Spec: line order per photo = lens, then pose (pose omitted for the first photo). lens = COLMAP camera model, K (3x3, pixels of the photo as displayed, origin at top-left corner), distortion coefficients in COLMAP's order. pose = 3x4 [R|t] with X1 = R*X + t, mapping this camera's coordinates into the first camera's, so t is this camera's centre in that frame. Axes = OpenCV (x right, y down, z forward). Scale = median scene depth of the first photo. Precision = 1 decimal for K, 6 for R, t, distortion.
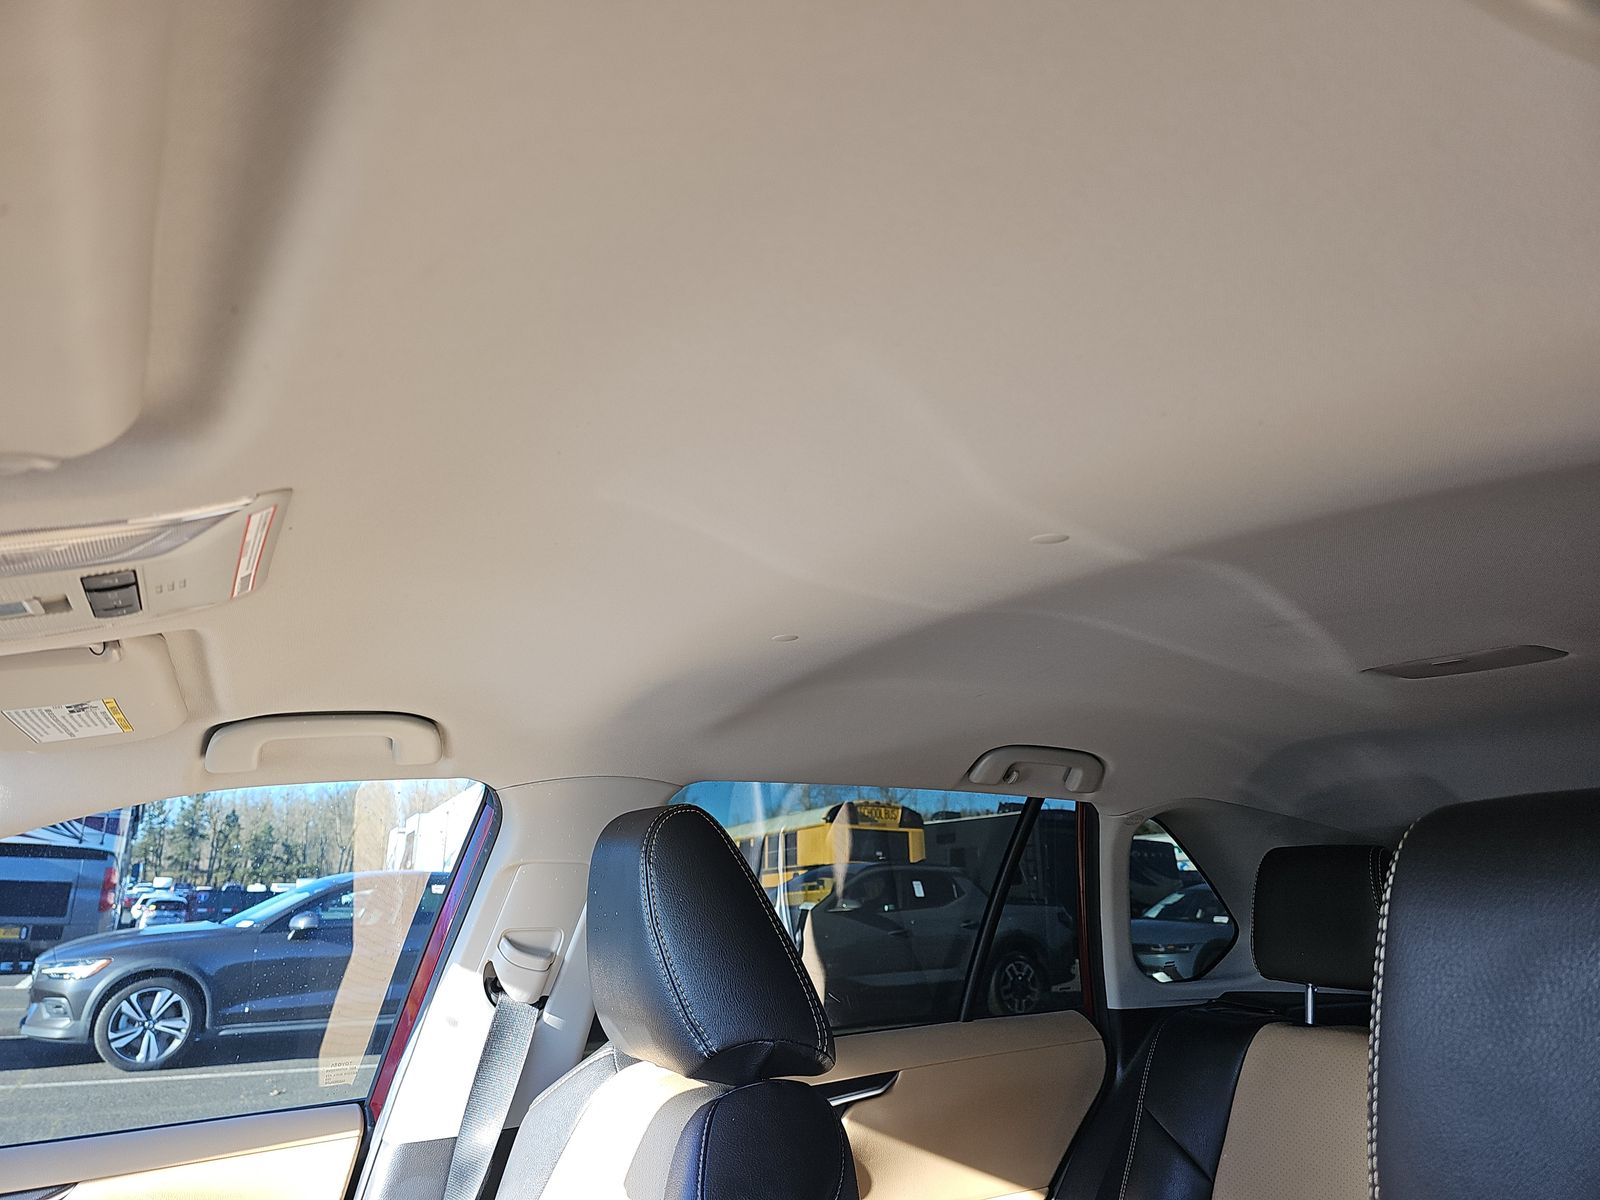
lens RADIAL K [[1103.1, 0, 793.1], [0, 1103.1, 609.3], [0, 0, 1]] dist [0.046228, -0.036676]
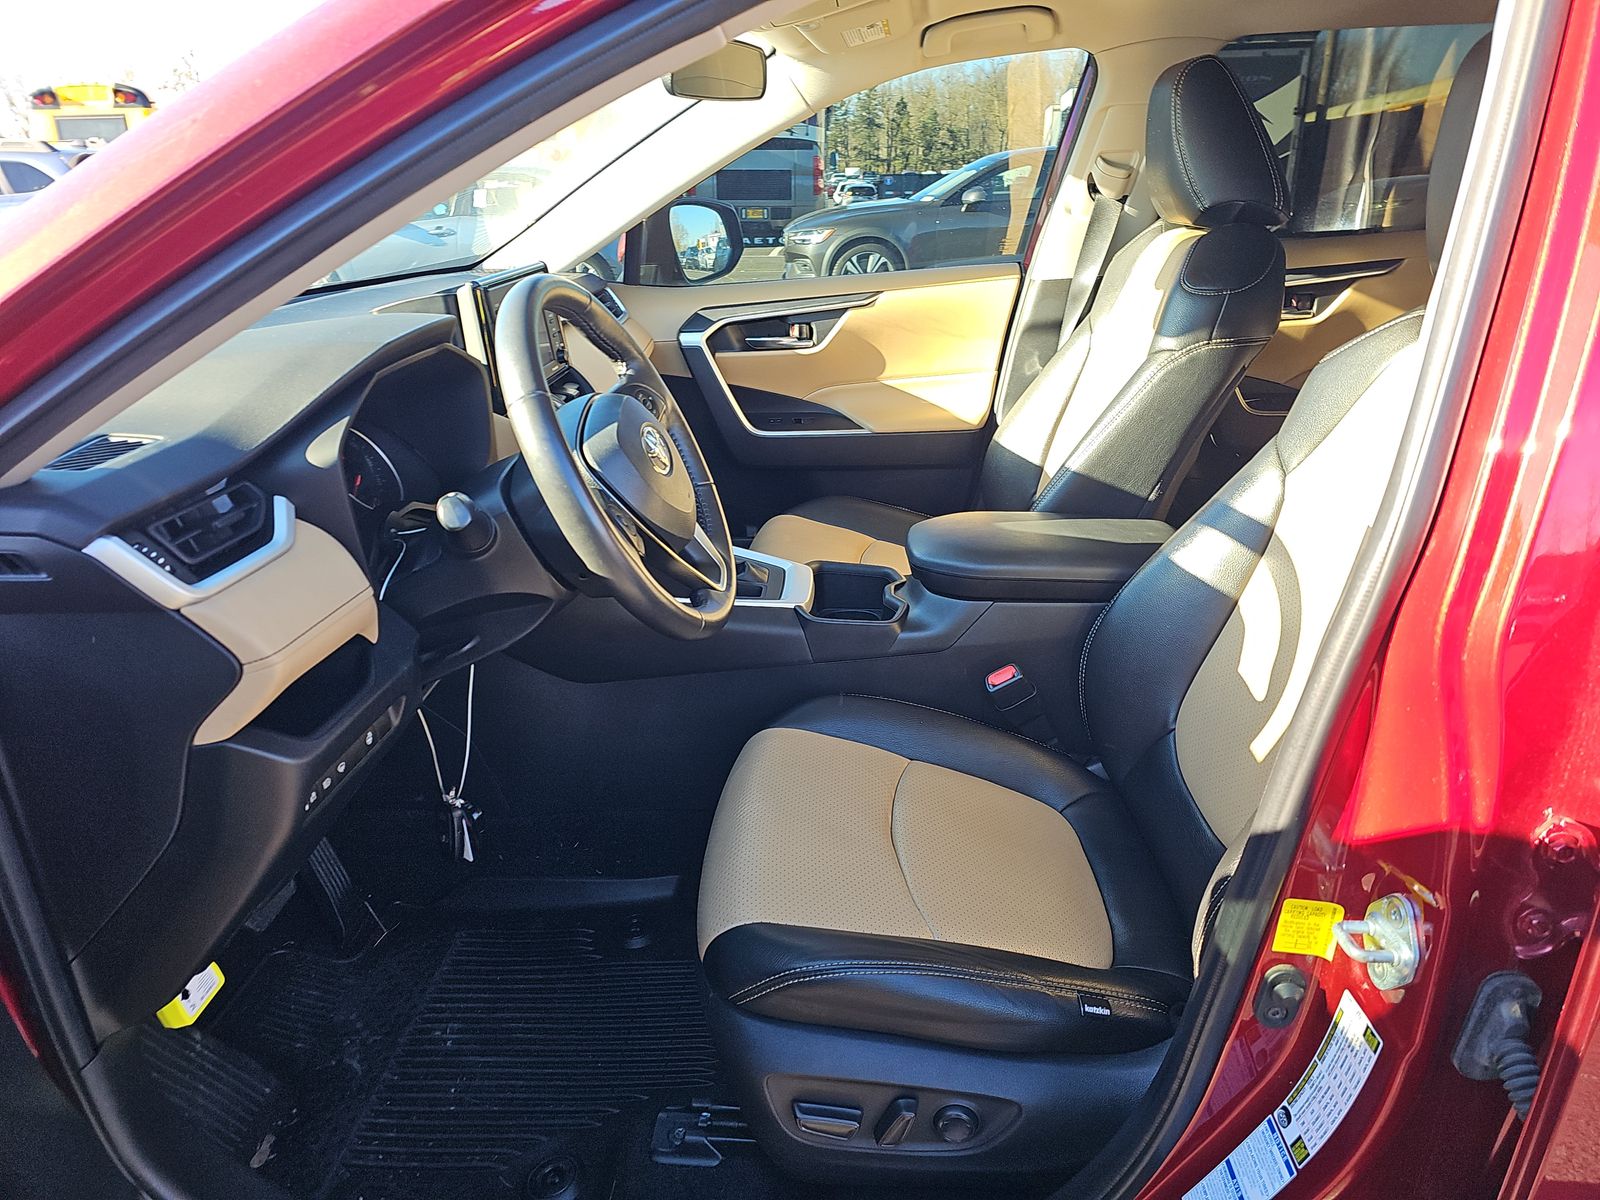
lens RADIAL K [[1103.1, 0, 793.1], [0, 1103.1, 609.3], [0, 0, 1]] dist [0.046228, -0.036676]
pose [[0.852406, 0.162072, -0.497129, 0.038778], [0.157908, 0.826568, 0.540231, -0.014473], [0.498467, -0.538997, 0.678979, -0.095567]]
